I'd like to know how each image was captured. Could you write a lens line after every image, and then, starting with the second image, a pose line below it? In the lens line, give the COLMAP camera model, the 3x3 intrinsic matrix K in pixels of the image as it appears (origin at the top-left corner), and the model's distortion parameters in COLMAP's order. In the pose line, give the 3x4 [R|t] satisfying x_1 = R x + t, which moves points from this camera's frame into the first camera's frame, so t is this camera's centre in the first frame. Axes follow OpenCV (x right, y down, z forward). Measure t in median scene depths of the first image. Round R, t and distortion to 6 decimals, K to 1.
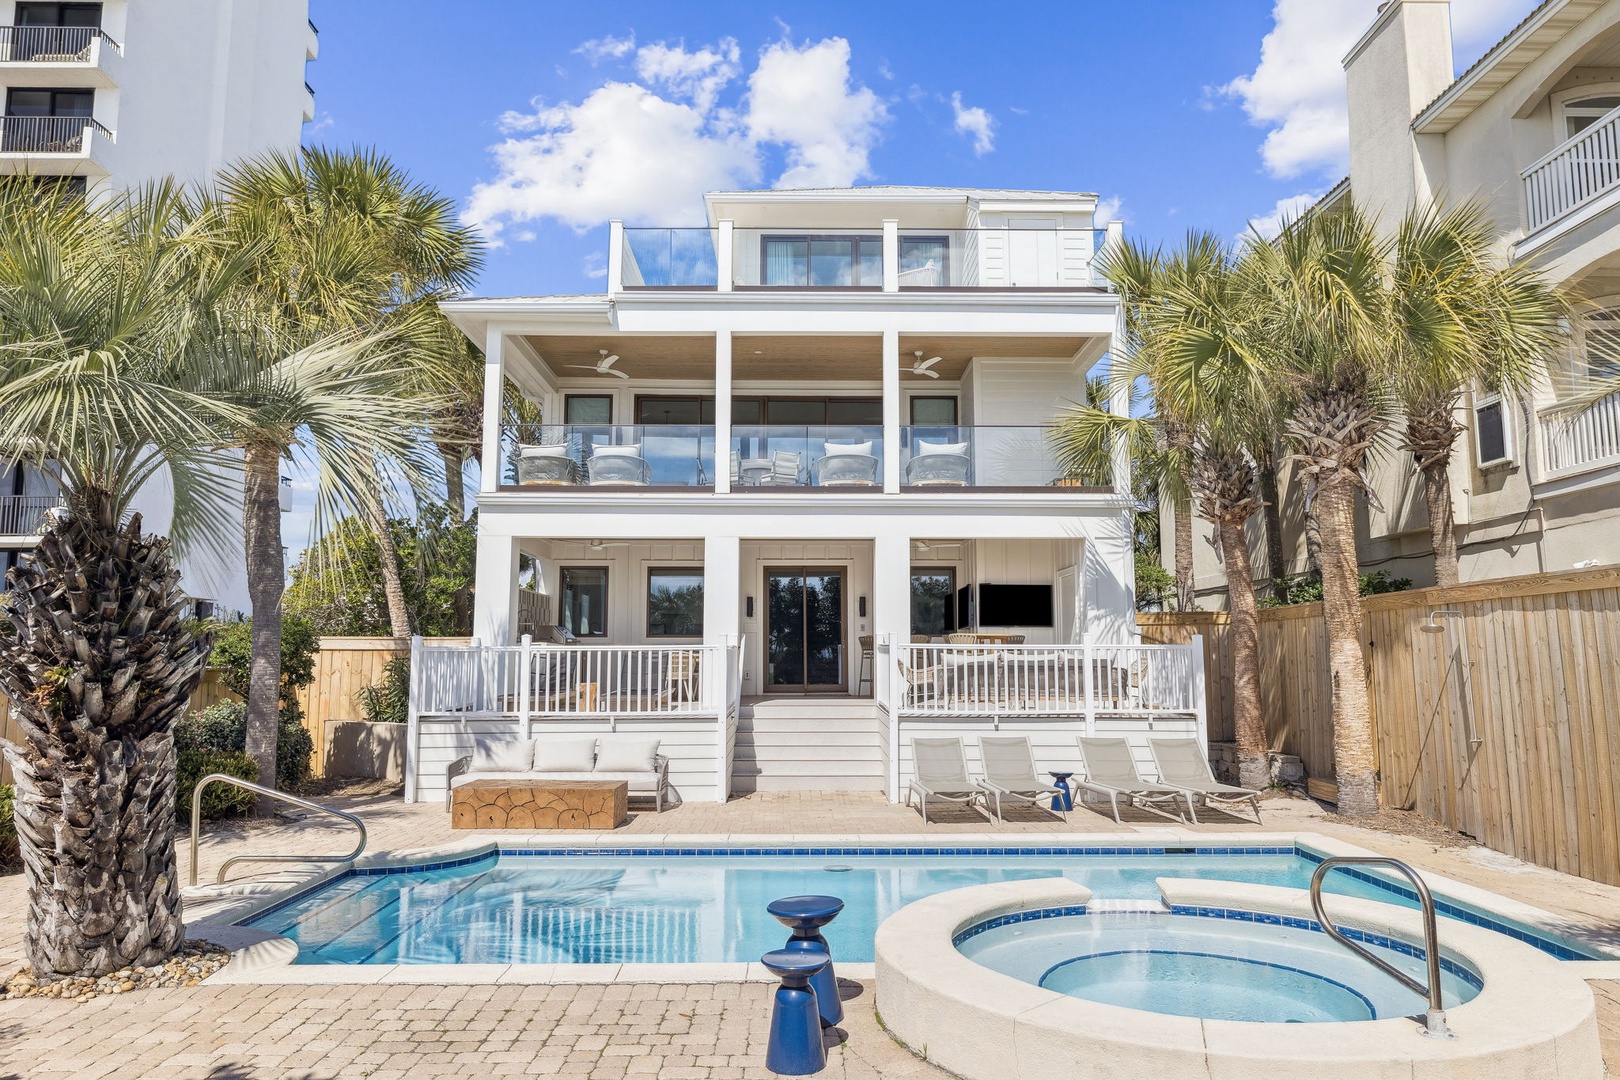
lens RADIAL K [[1057.6, 0, 810.0], [0, 1057.6, 540.0], [0, 0, 1]] dist [-0.000576, 0.001629]
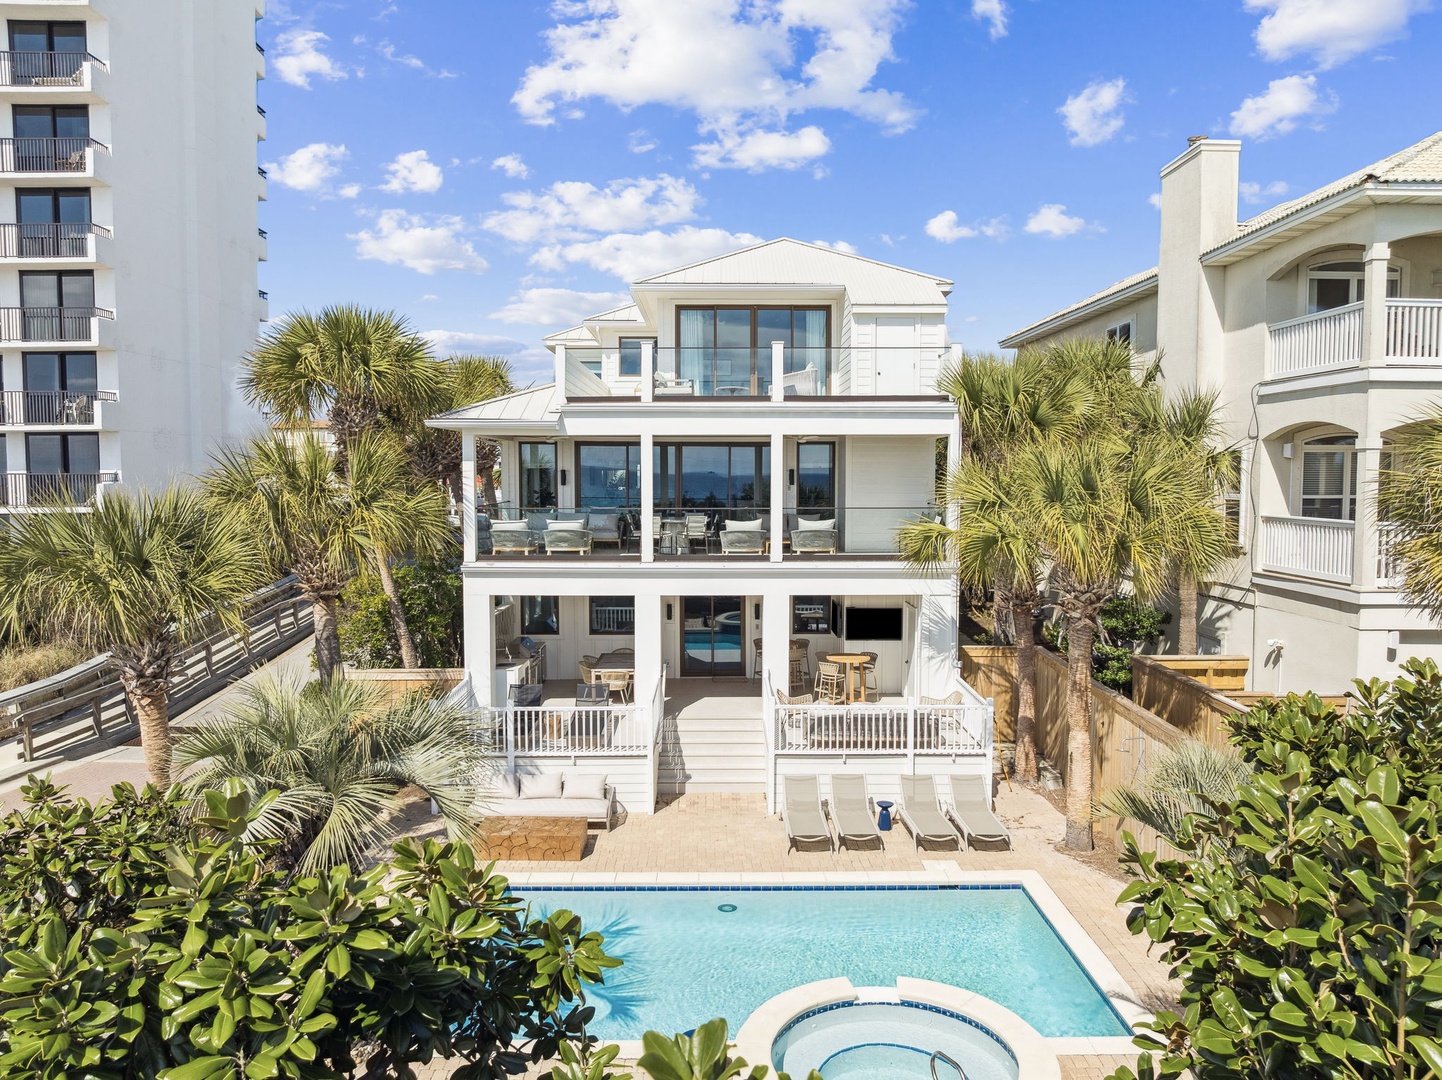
lens RADIAL K [[995.9, 0, 721.0], [0, 995.9, 540.0], [0, 0, 1]] dist [-0.022243, -0.004211]
pose [[0.999979, 0.000323, -0.006545, 0.020388], [0.000903, 0.982442, 0.186565, -0.365673], [0.006490, -0.186567, 0.982421, -0.256268]]
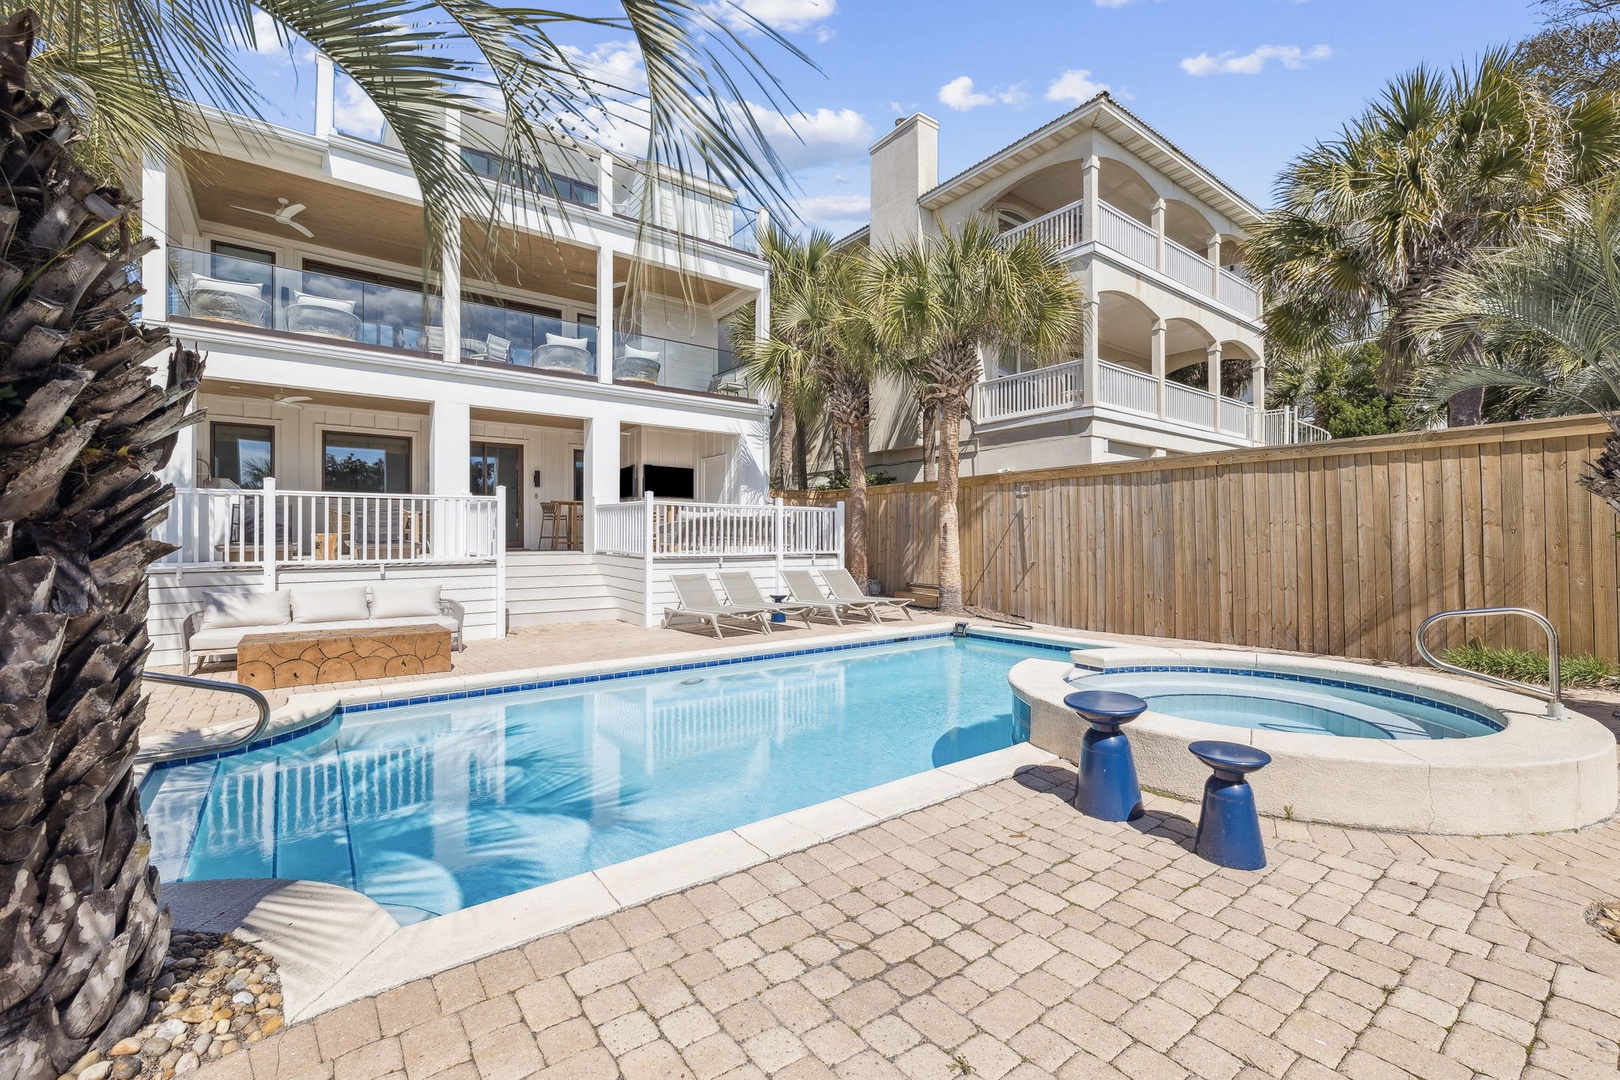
lens RADIAL K [[674.6, 0, 807.9], [0, 674.6, 537.2], [0, 0, 1]] dist [-0.000805, 0.000293]
pose [[0.807018, 0.001127, 0.590526, -0.238140], [-0.066952, 0.993725, 0.089600, 0.058006], [-0.586720, -0.111846, 0.802029, 0.257518]]
